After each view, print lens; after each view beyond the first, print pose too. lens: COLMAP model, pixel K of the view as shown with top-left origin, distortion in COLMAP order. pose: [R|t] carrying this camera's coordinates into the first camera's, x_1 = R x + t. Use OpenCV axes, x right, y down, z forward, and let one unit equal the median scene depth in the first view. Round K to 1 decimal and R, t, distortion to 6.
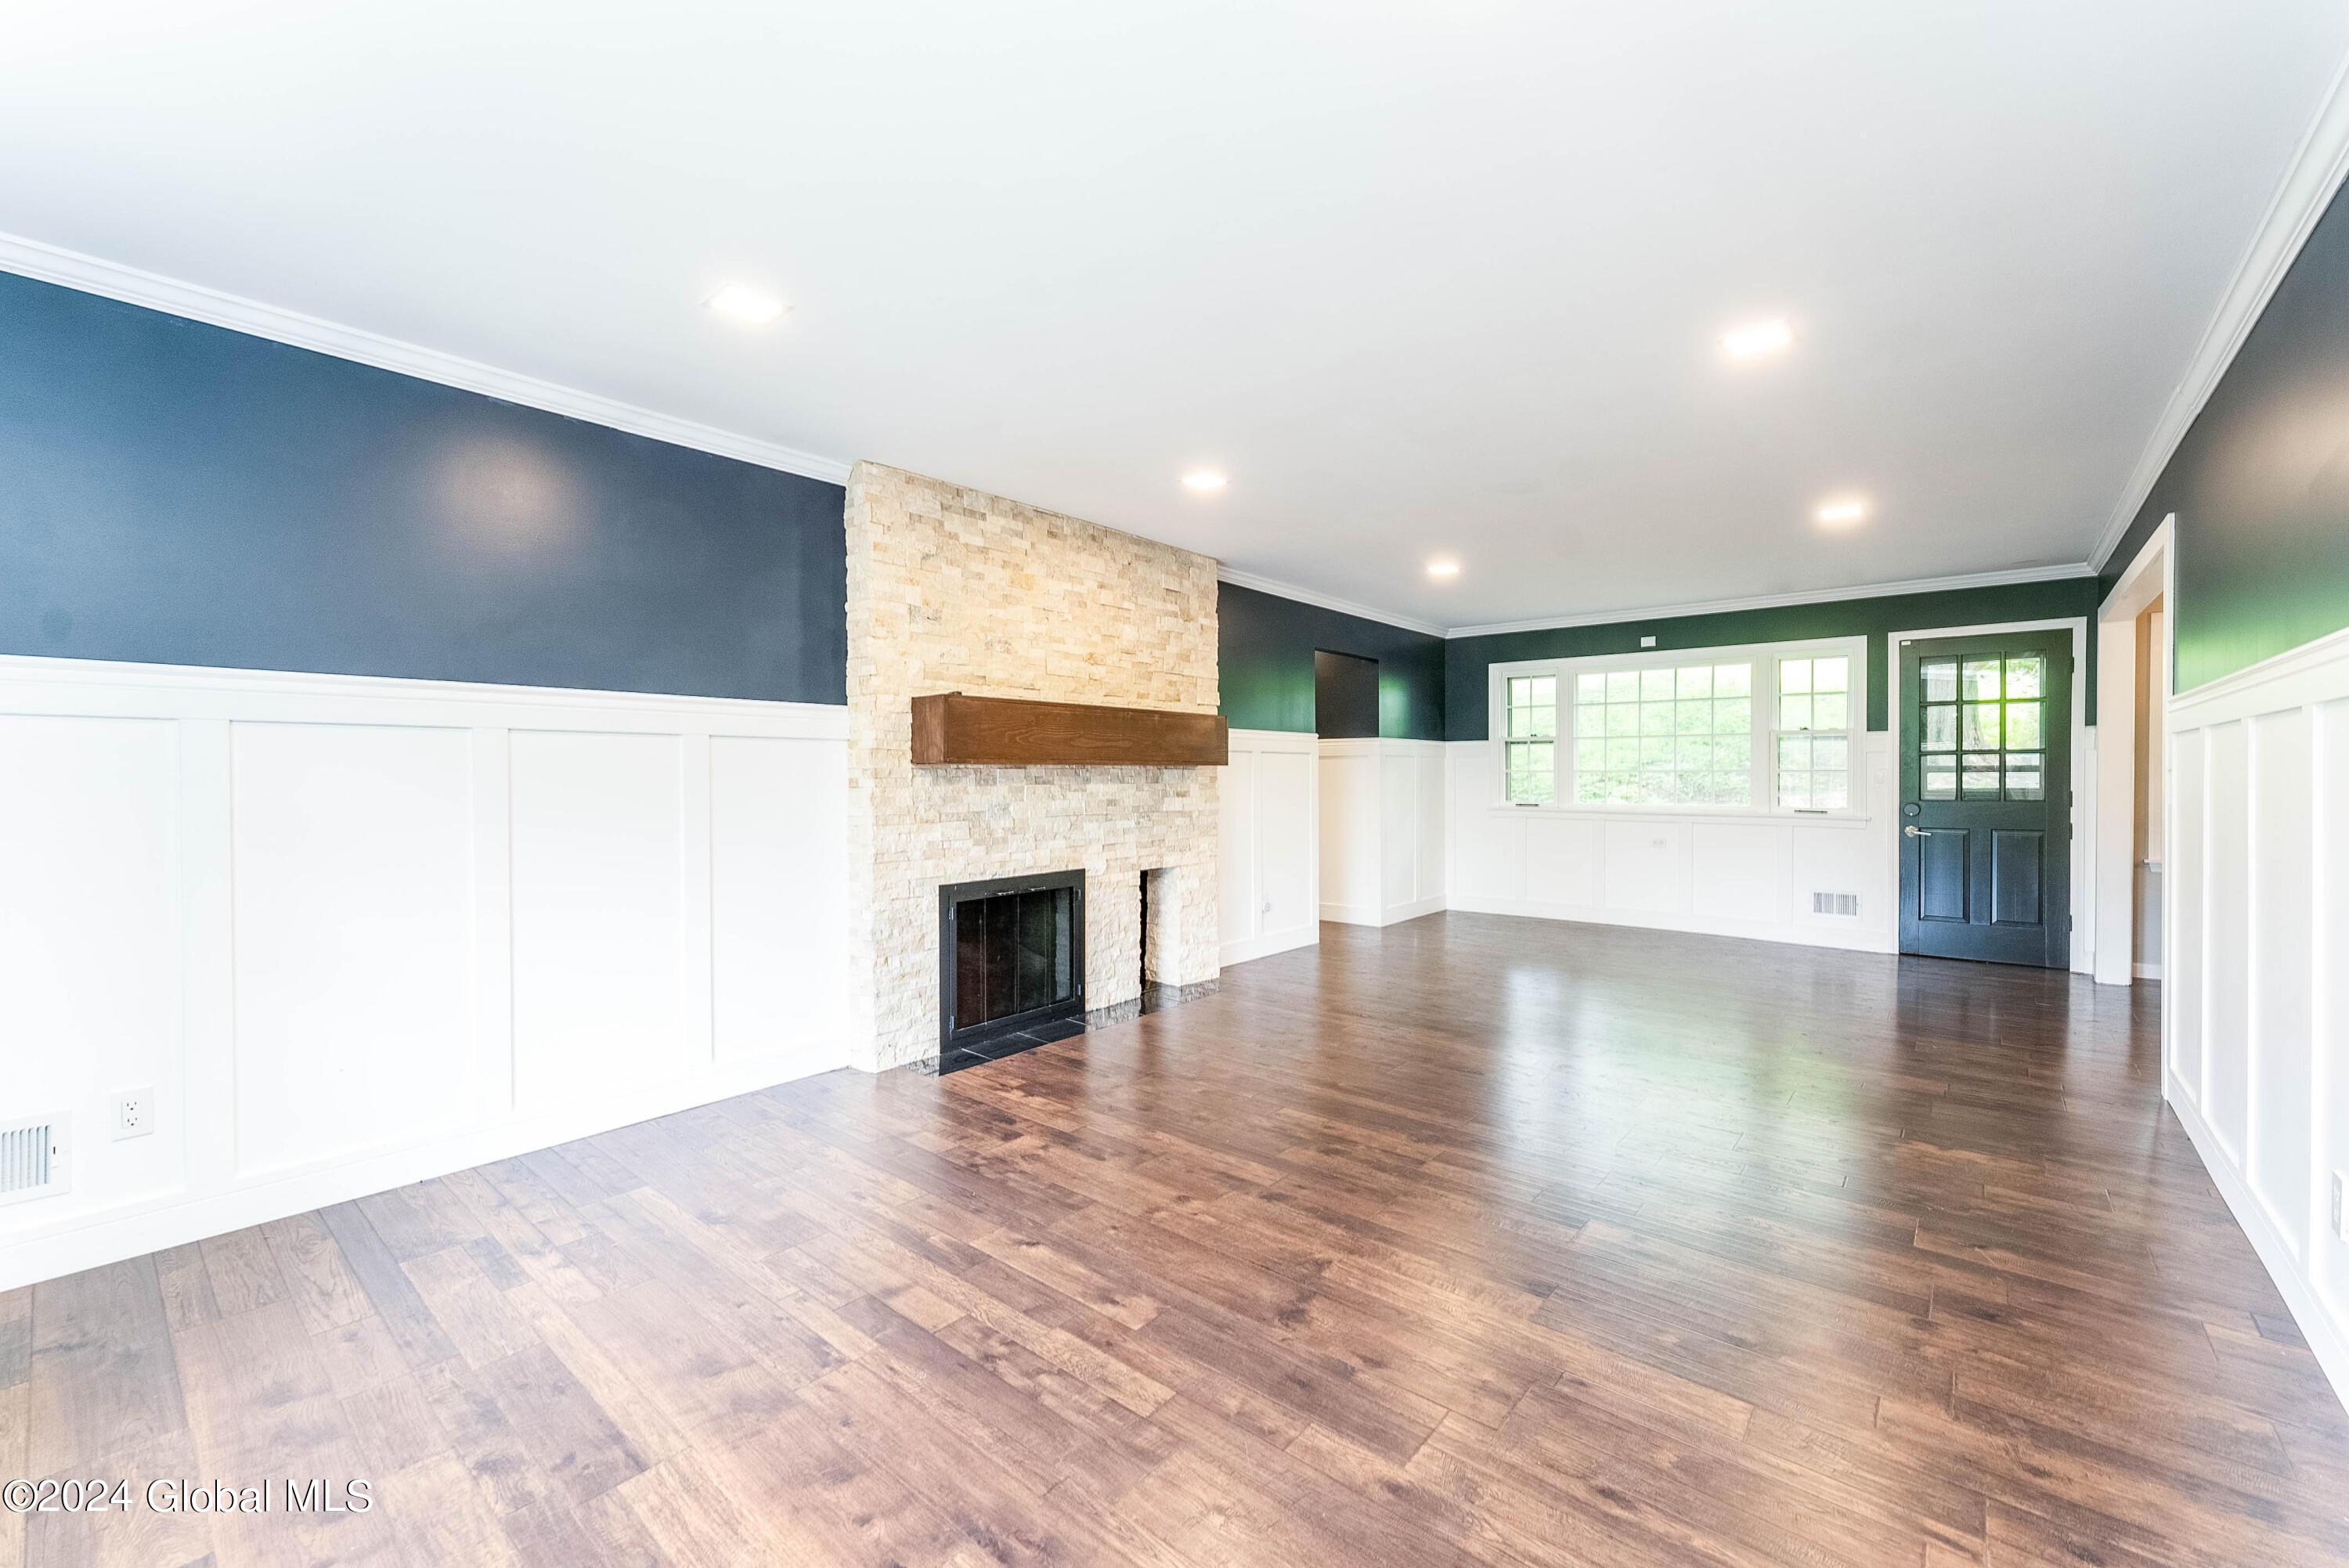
lens RADIAL K [[956.3, 0, 1164.7], [0, 956.3, 779.6], [0, 0, 1]] dist [0.001443, 0.000410]
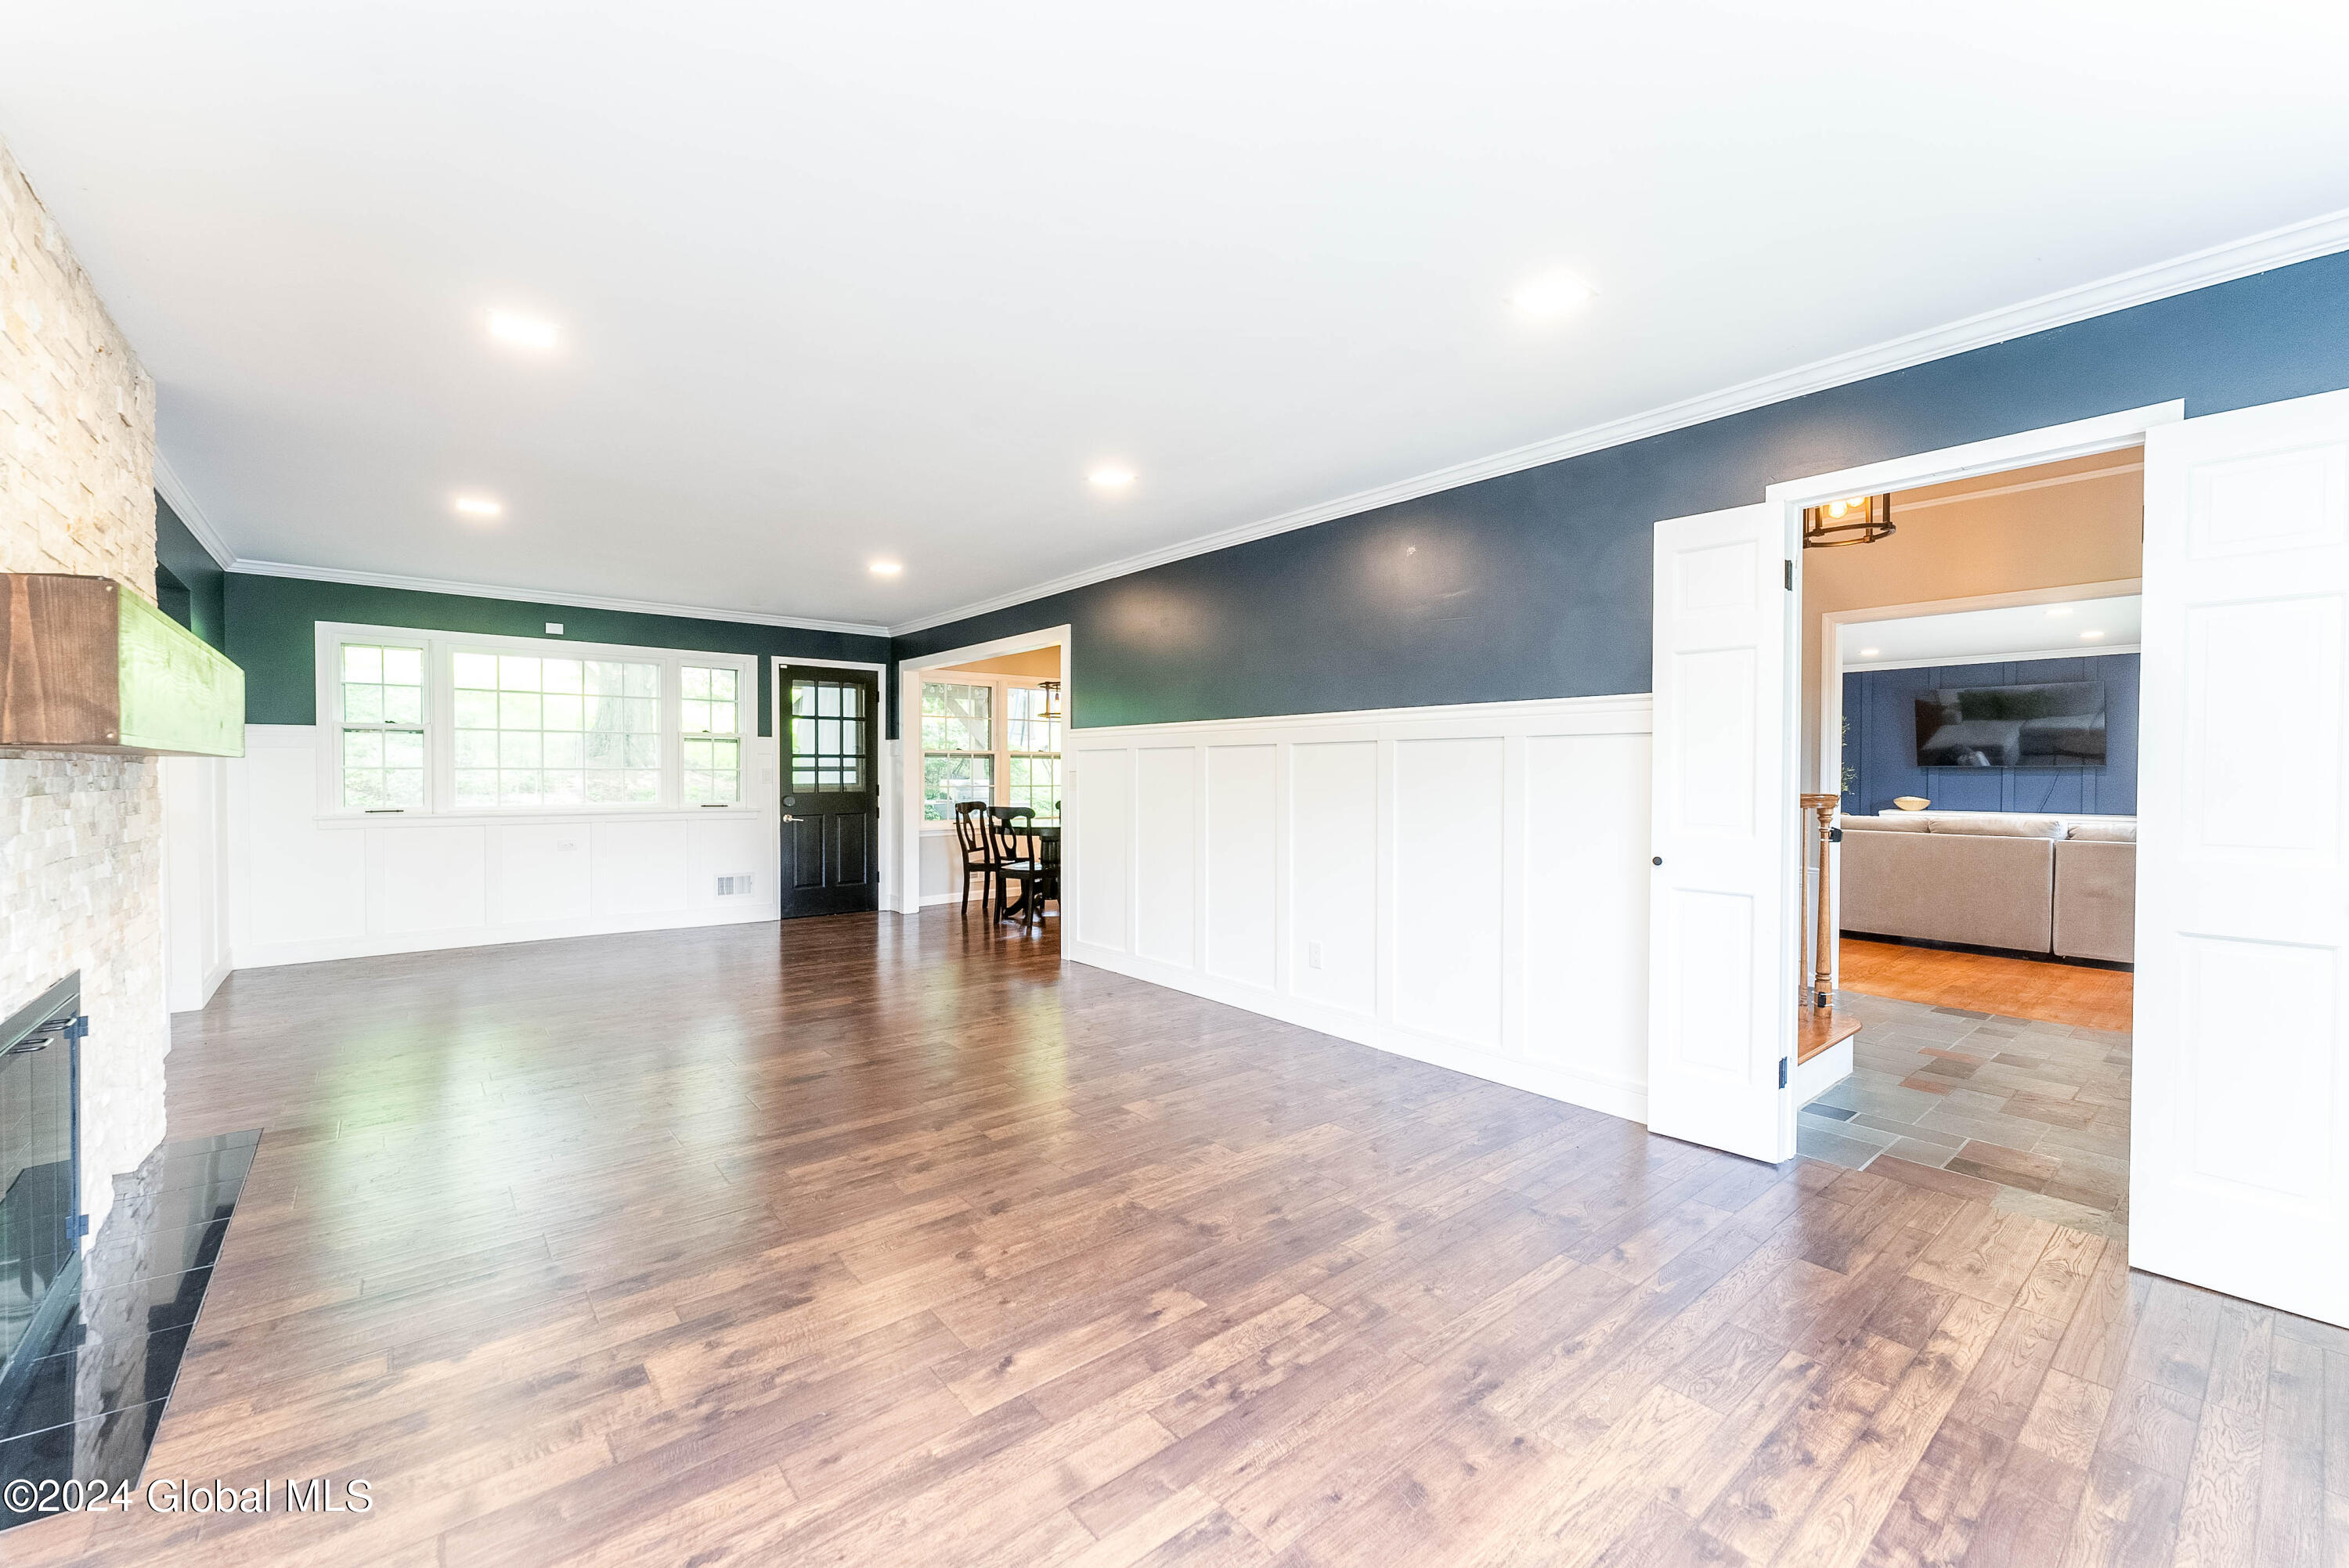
lens RADIAL K [[956.3, 0, 1192.6], [0, 956.3, 776.0], [0, 0, 1]] dist [0.001443, 0.000410]
pose [[0.154973, -0.002537, 0.987916, -1.159857], [0.003428, 0.999992, 0.002031, -0.006327], [-0.987913, 0.003072, 0.154980, 0.928251]]
